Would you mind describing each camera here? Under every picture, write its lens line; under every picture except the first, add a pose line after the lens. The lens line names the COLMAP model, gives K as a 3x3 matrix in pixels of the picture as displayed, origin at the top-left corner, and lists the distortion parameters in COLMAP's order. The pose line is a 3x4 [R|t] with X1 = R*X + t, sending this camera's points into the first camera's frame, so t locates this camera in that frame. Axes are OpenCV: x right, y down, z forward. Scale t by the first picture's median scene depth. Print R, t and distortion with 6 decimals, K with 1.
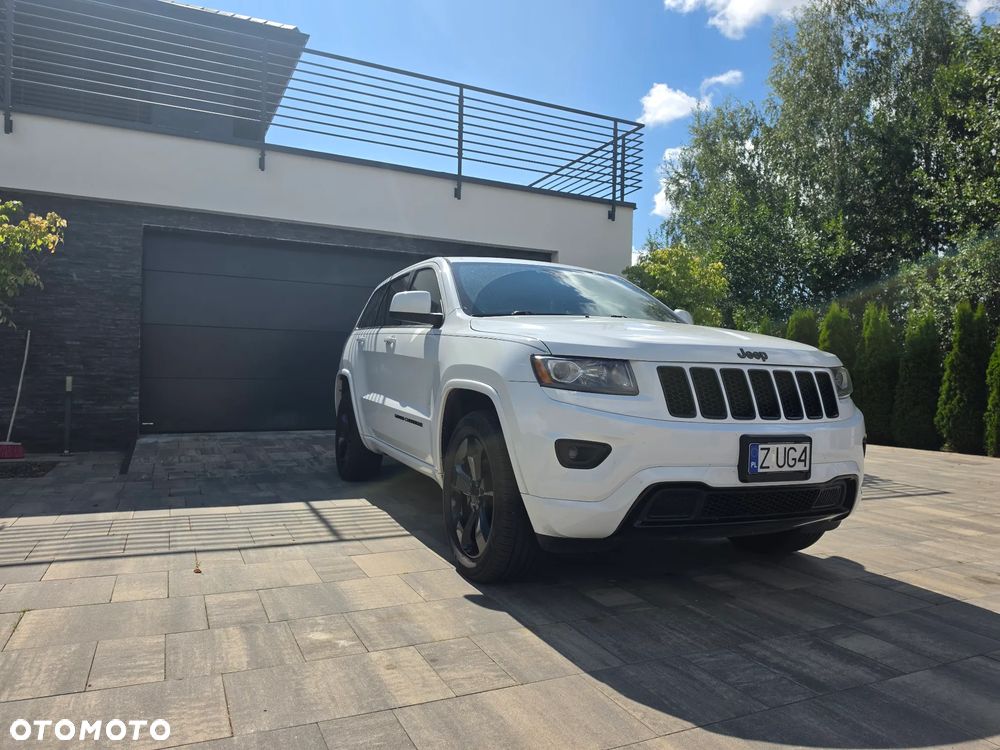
lens RADIAL K [[688.9, 0, 501.2], [0, 688.9, 376.0], [0, 0, 1]] dist [0.051951, -0.069584]
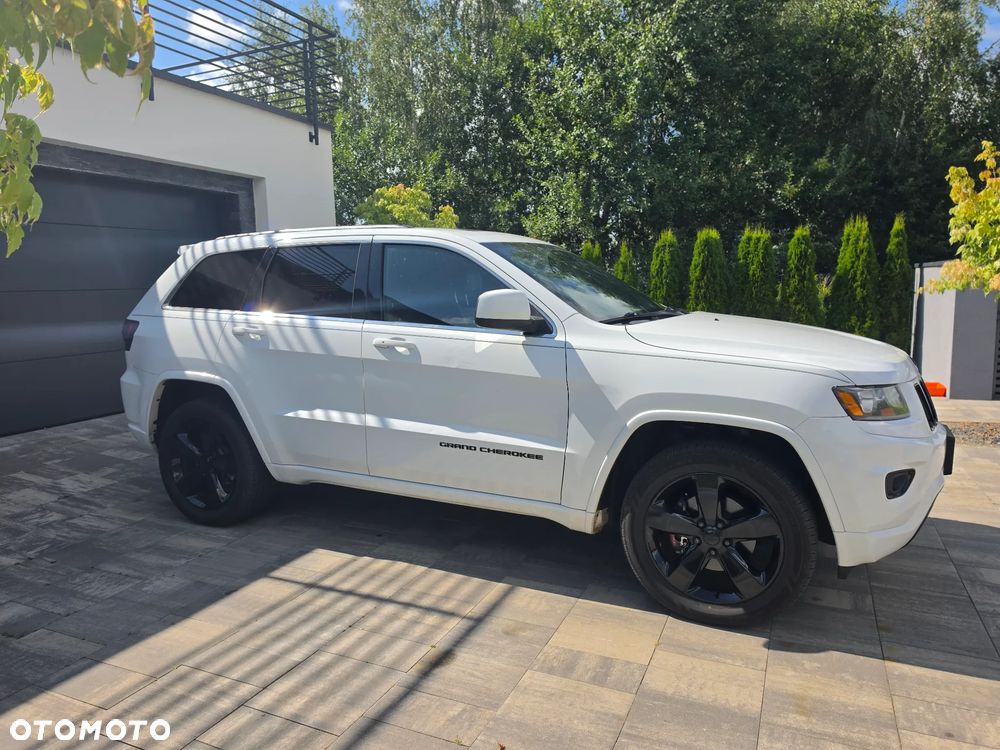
lens RADIAL K [[688.9, 0, 501.2], [0, 688.9, 376.0], [0, 0, 1]] dist [0.051951, -0.069584]
pose [[0.761325, -0.119119, 0.637334, -0.939062], [0.033343, 0.988871, 0.144992, -0.205615], [-0.647513, -0.089135, 0.756824, 0.596596]]
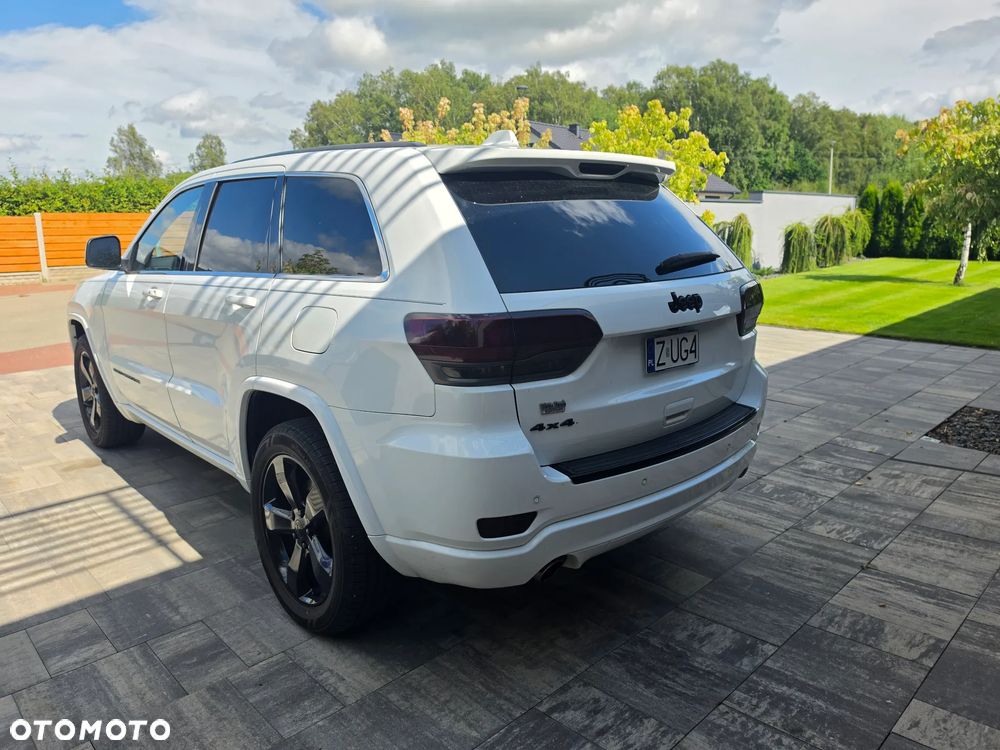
lens RADIAL K [[692.2, 0, 491.4], [0, 692.2, 357.3], [0, 0, 1]] dist [0.047931, -0.070176]
pose [[-0.948659, 0.043784, -0.313256, 0.176297], [-0.015900, 0.982520, 0.185478, -0.201009], [0.315901, 0.180936, -0.931380, 3.346549]]
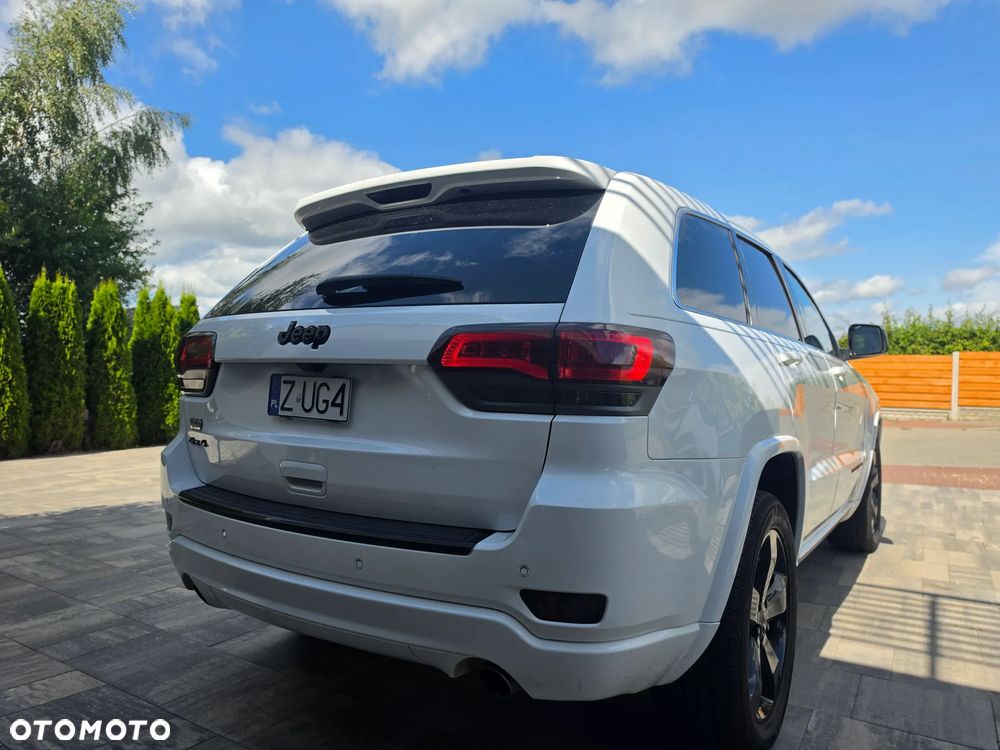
lens RADIAL K [[693.2, 0, 499.1], [0, 693.2, 383.2], [0, 0, 1]] dist [0.027755, -0.028439]
pose [[-0.541456, -0.046802, 0.839426, -0.961793], [-0.027736, 0.998900, 0.037803, -0.097784], [-0.840272, -0.002814, -0.542158, 2.828794]]
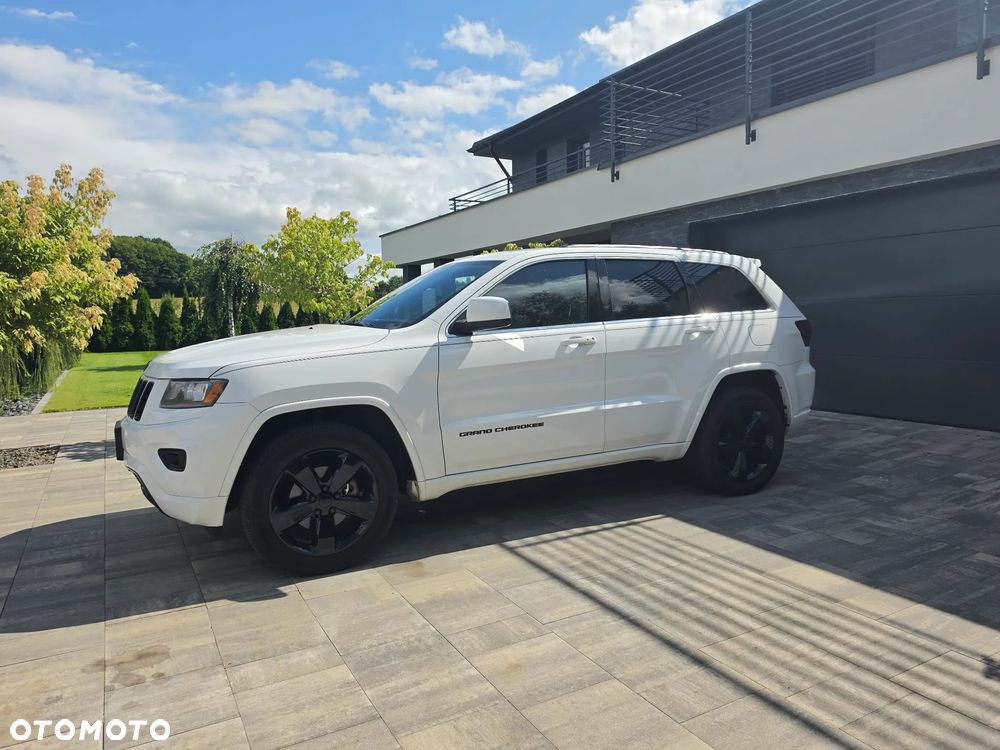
lens RADIAL K [[680.3, 0, 500.0], [0, 680.3, 375.0], [0, 0, 1]] dist [0.062005, -0.065676]
pose [[0.062423, 0.059736, -0.996261, 1.862159], [0.014117, 0.998055, 0.060728, -0.089979], [0.997950, -0.017855, 0.061458, 1.699581]]
